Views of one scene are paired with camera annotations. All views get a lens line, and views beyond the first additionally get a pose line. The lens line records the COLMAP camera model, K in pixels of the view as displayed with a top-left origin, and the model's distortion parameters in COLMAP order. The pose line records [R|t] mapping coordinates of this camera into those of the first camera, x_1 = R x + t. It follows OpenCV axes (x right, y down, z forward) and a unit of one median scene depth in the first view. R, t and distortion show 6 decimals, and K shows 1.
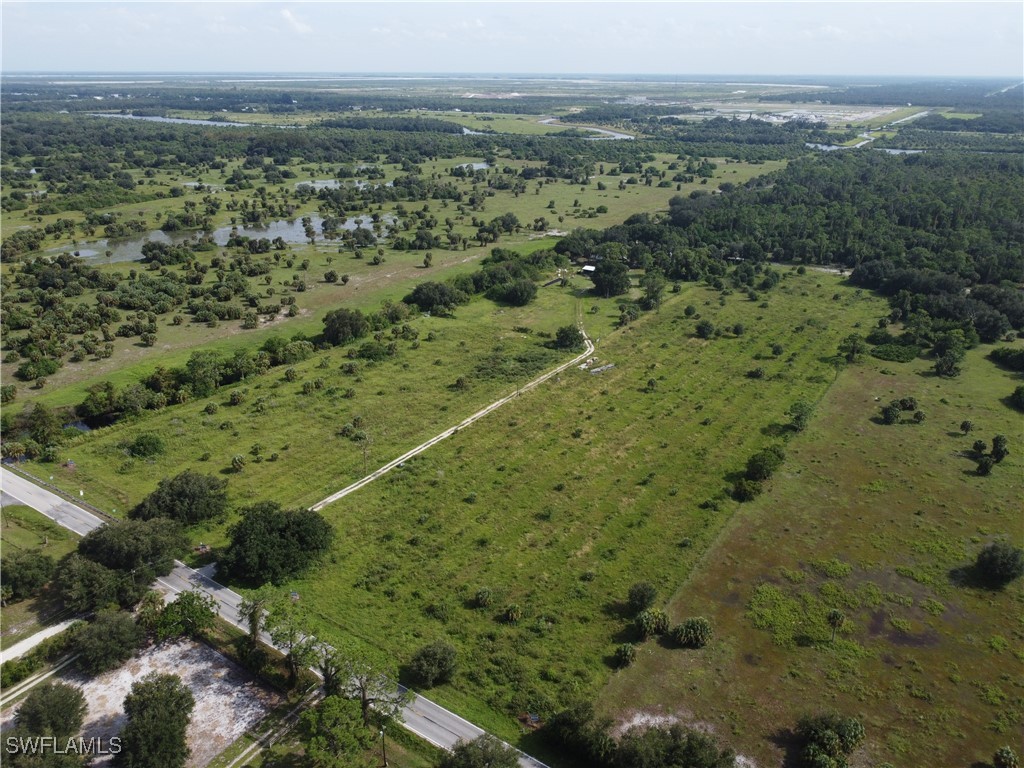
lens RADIAL K [[772.6, 0, 510.4], [0, 772.6, 385.0], [0, 0, 1]] dist [0.000860, -0.003474]
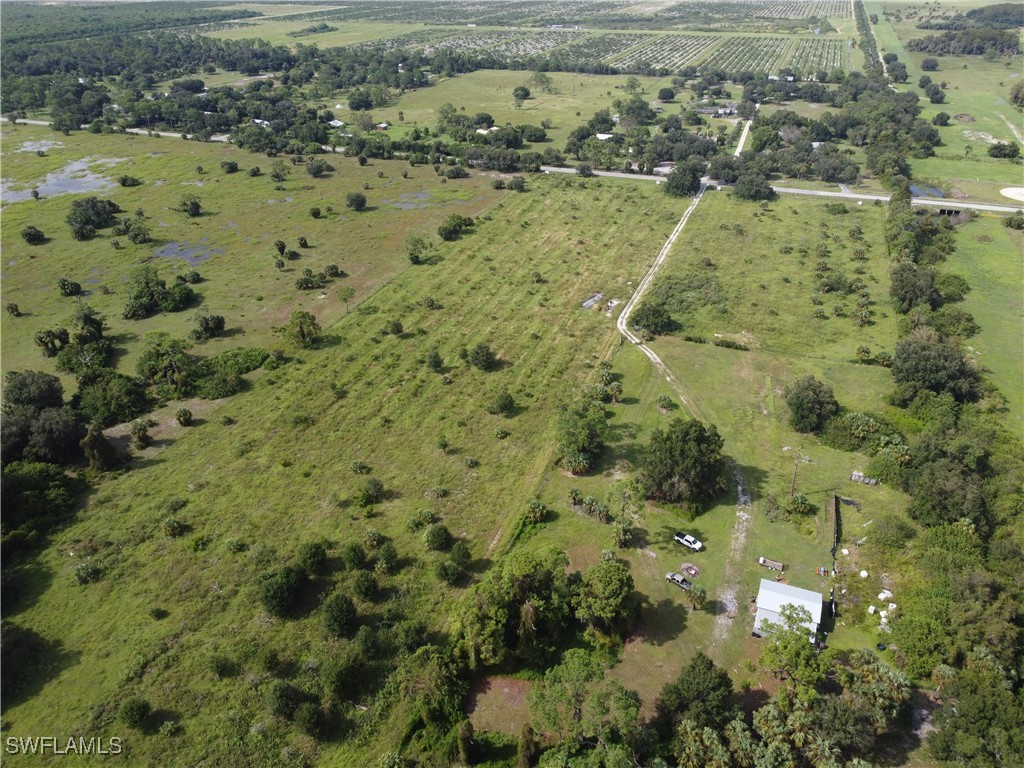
lens RADIAL K [[772.6, 0, 510.4], [0, 772.6, 381.1], [0, 0, 1]] dist [0.000860, -0.003474]
pose [[-0.972878, 0.112339, -0.202208, 0.392686], [-0.088451, 0.627060, 0.773933, -0.633603], [0.213739, 0.770828, -0.600116, 1.526487]]
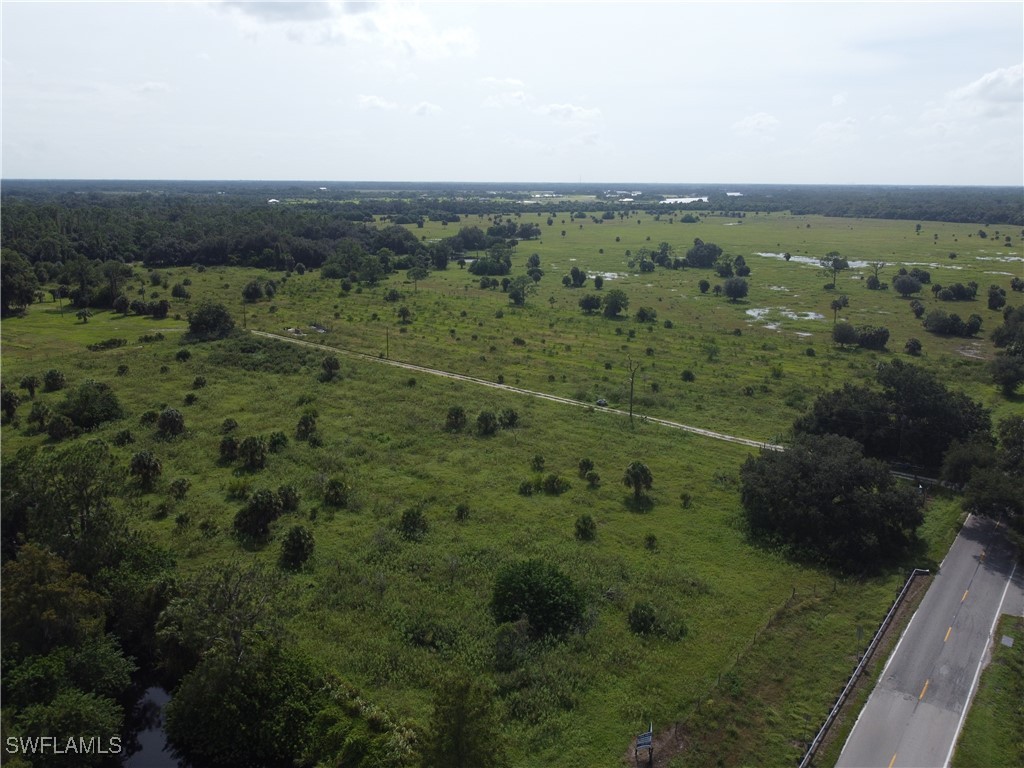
lens RADIAL K [[772.6, 0, 509.5], [0, 772.6, 380.9], [0, 0, 1]] dist [0.000860, -0.003474]
pose [[0.085811, -0.254072, 0.963371, -0.566891], [0.372274, 0.905078, 0.205538, -0.058244], [-0.924147, 0.341001, 0.172250, 0.681660]]
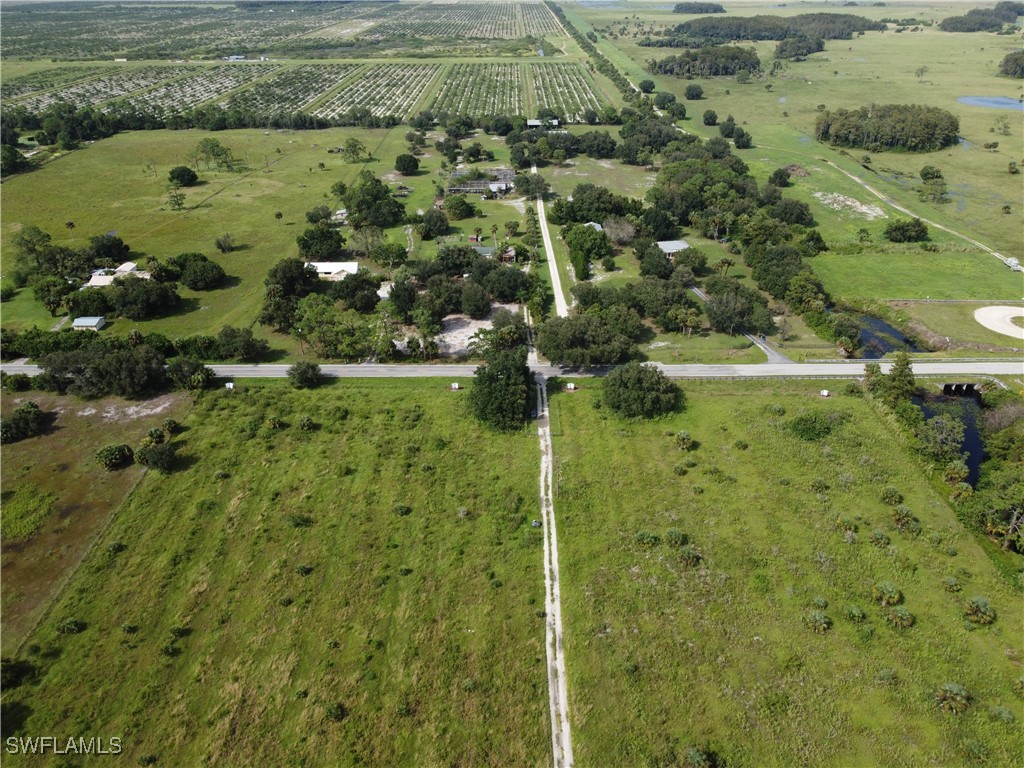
lens RADIAL K [[772.6, 0, 510.6], [0, 772.6, 383.7], [0, 0, 1]] dist [0.000860, -0.003474]
pose [[-0.829785, 0.264285, -0.491538, 0.140083], [-0.212241, 0.665143, 0.715919, -0.351286], [0.516149, 0.698383, -0.495833, 0.896288]]
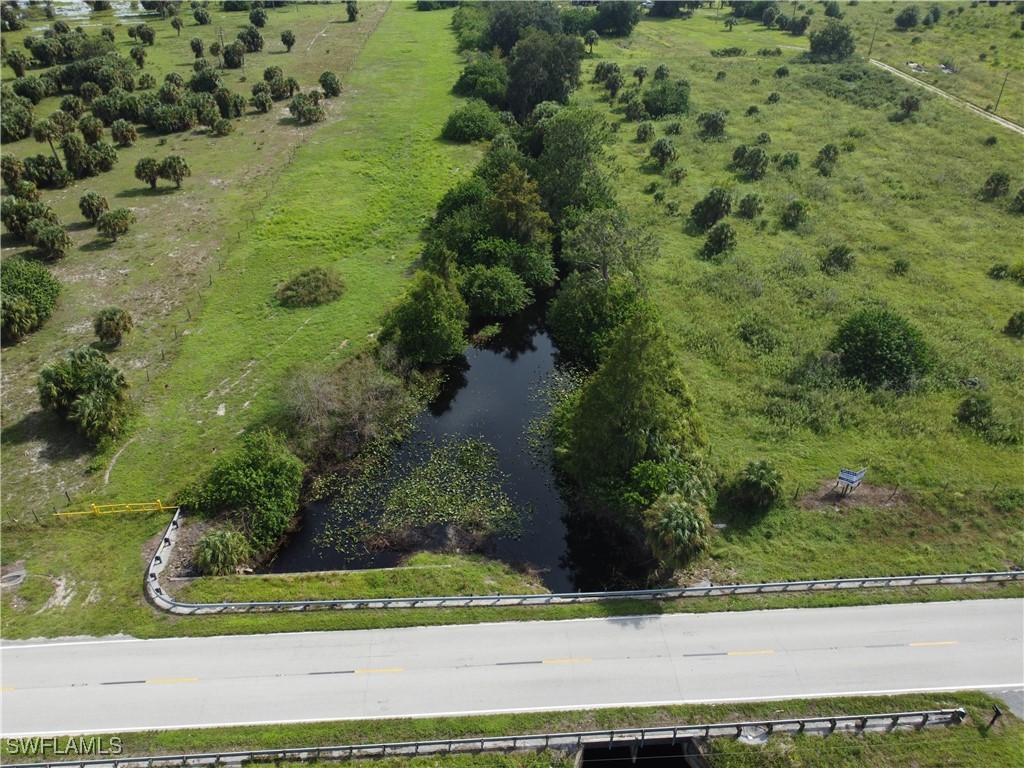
lens RADIAL K [[772.6, 0, 513.7], [0, 772.6, 384.2], [0, 0, 1]] dist [0.000860, -0.003474]
pose [[0.803023, -0.329079, 0.496851, -0.561872], [0.228988, 0.940095, 0.252558, -0.018810], [-0.550199, -0.089037, 0.830273, 0.600815]]
